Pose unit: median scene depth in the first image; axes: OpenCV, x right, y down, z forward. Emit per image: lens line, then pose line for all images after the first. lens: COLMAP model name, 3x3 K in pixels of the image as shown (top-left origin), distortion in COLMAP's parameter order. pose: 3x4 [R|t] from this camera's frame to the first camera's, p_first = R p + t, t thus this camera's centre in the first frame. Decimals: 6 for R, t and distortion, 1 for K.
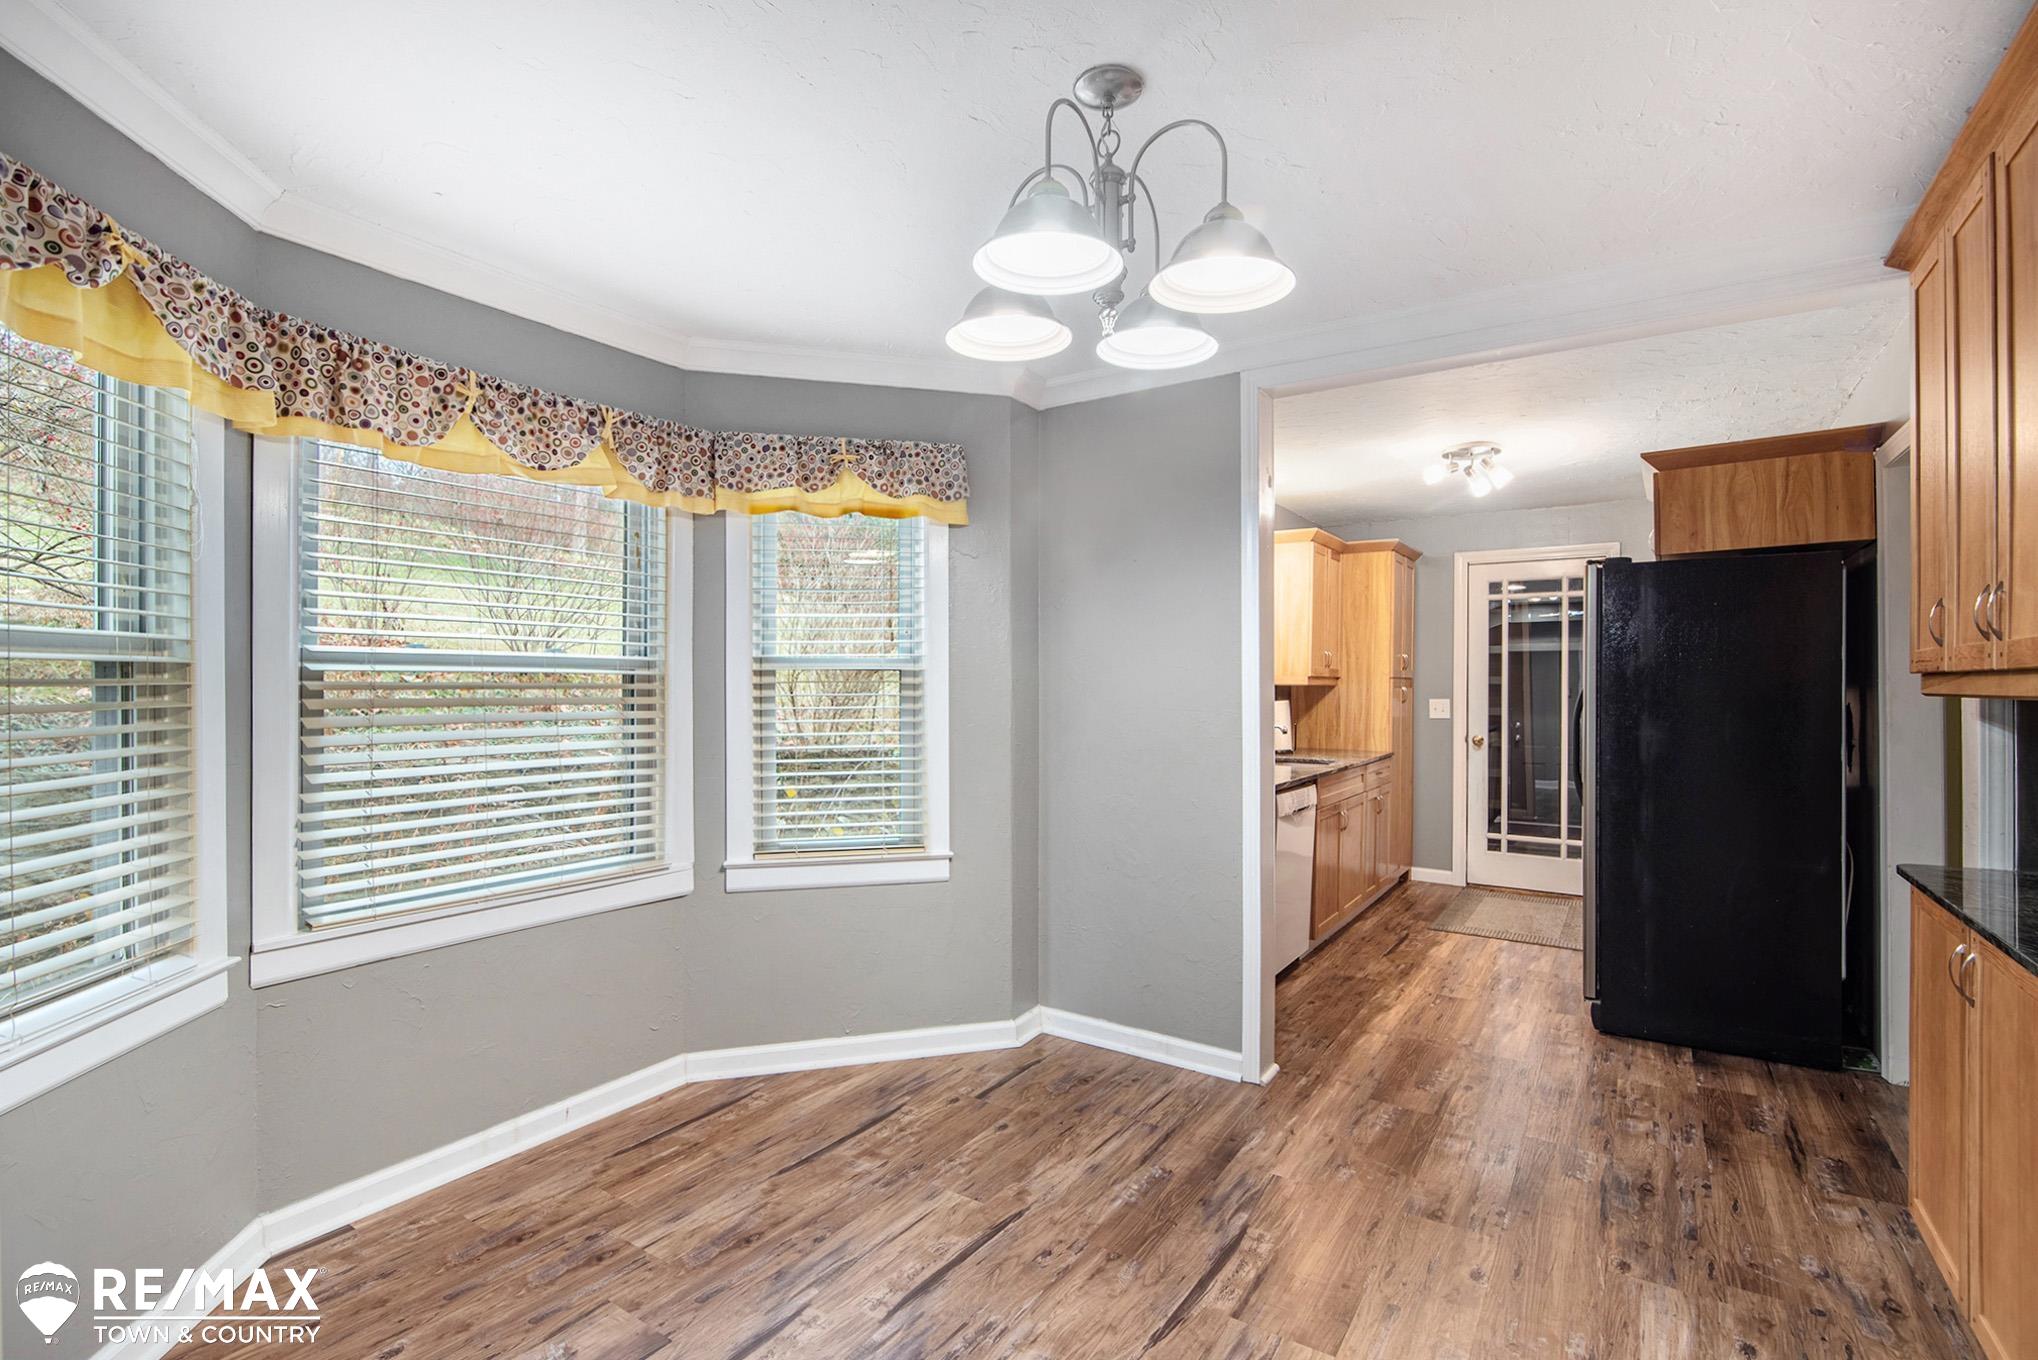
lens RADIAL K [[938.9, 0, 1034.7], [0, 938.9, 686.9], [0, 0, 1]] dist [-0.024054, 0.000265]
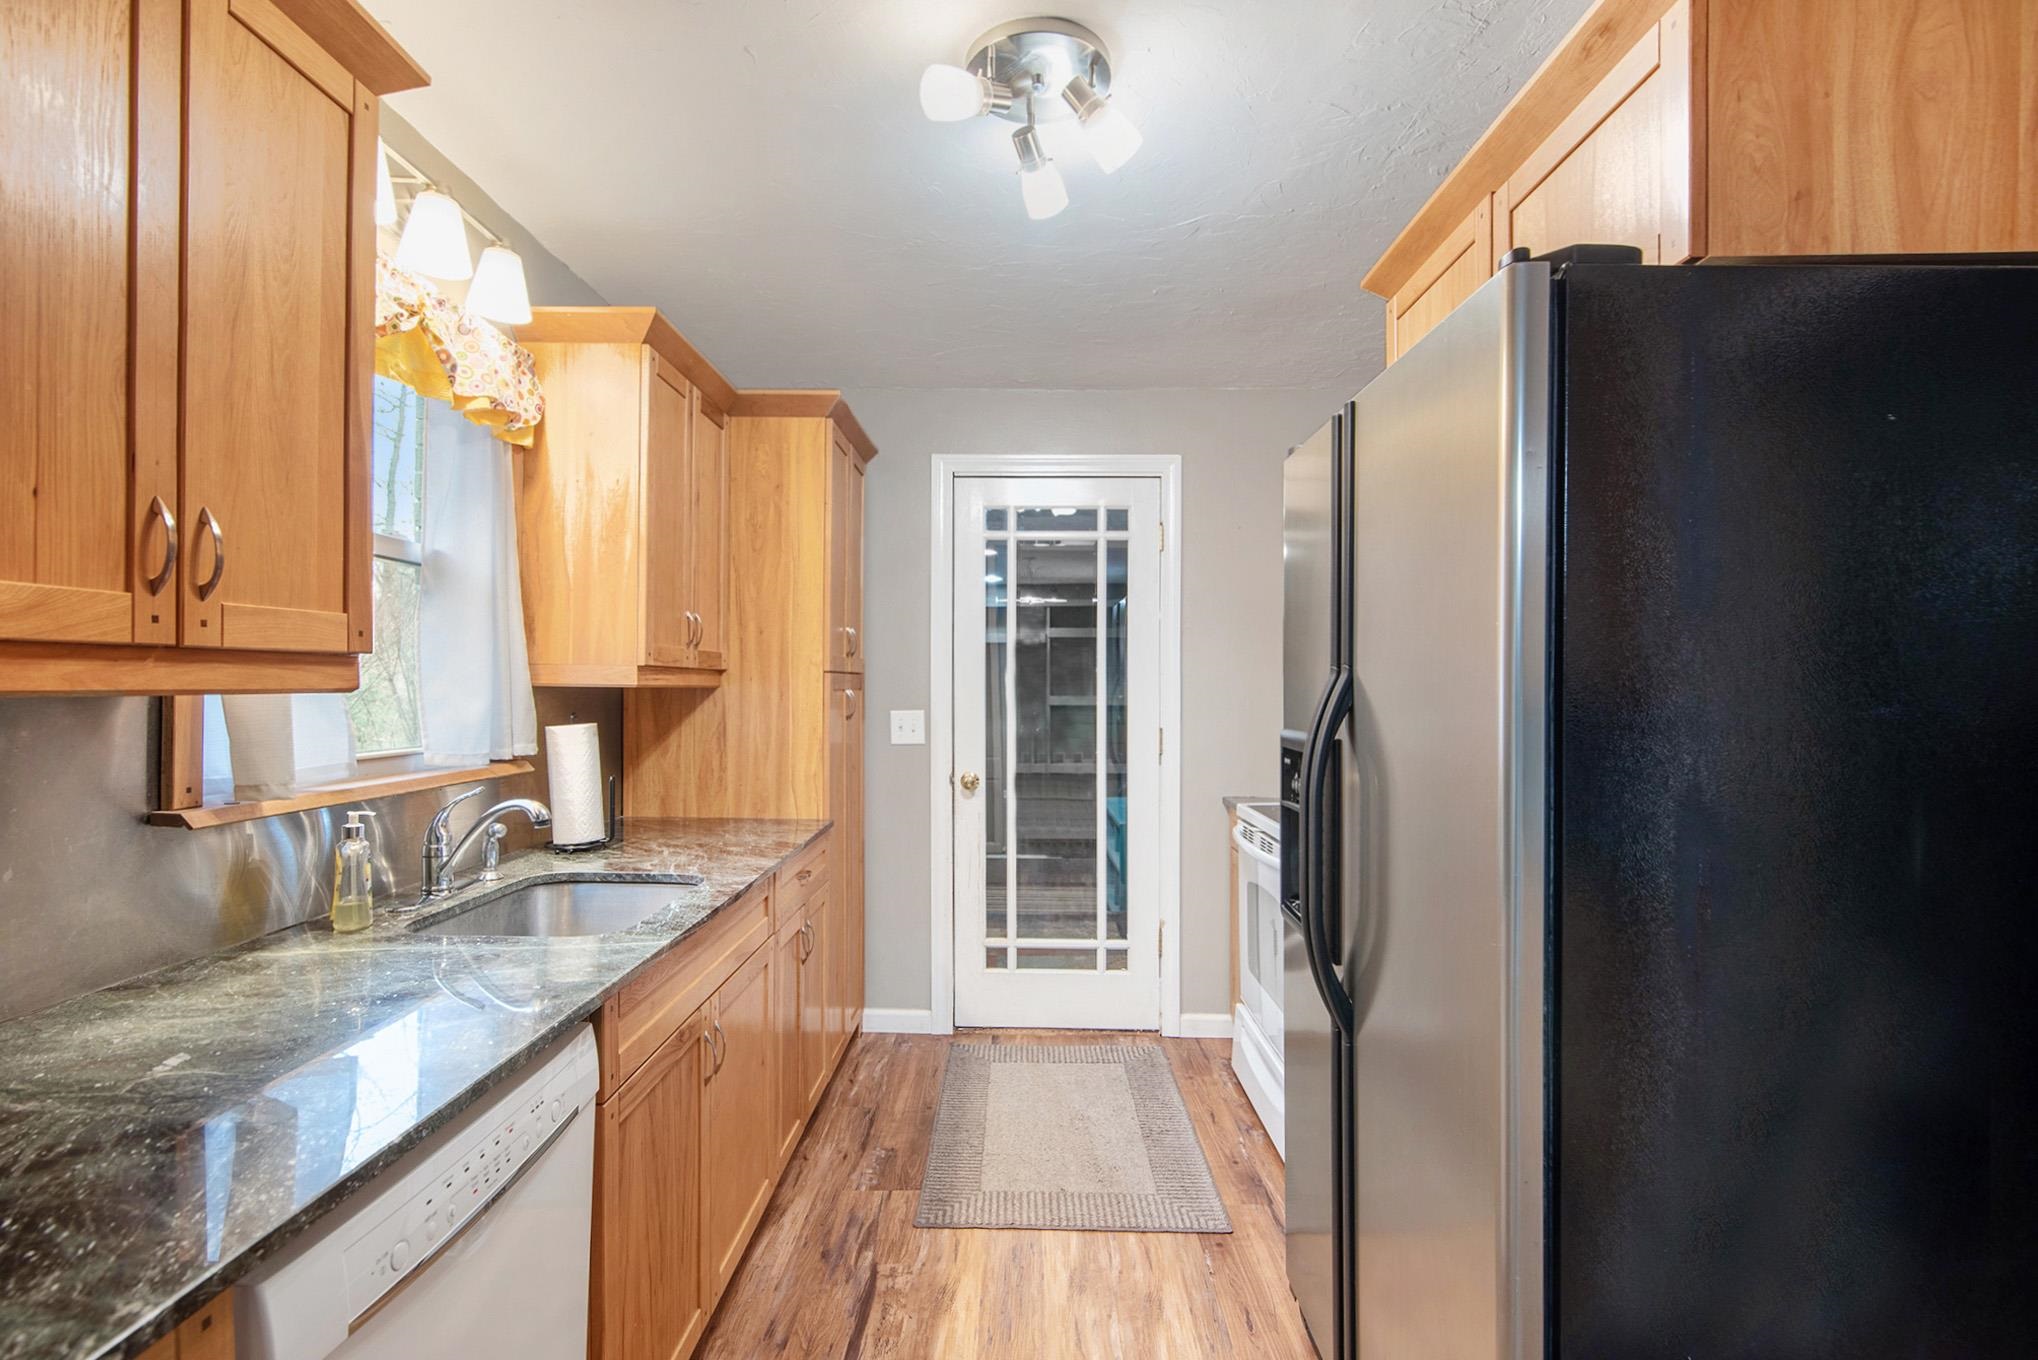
lens RADIAL K [[938.9, 0, 1033.4], [0, 938.9, 698.0], [0, 0, 1]] dist [-0.024054, 0.000265]
pose [[0.830803, -0.008985, 0.556495, 0.232863], [0.001891, 0.999909, 0.013320, -0.002324], [-0.556564, -0.010014, 0.830744, 0.627894]]
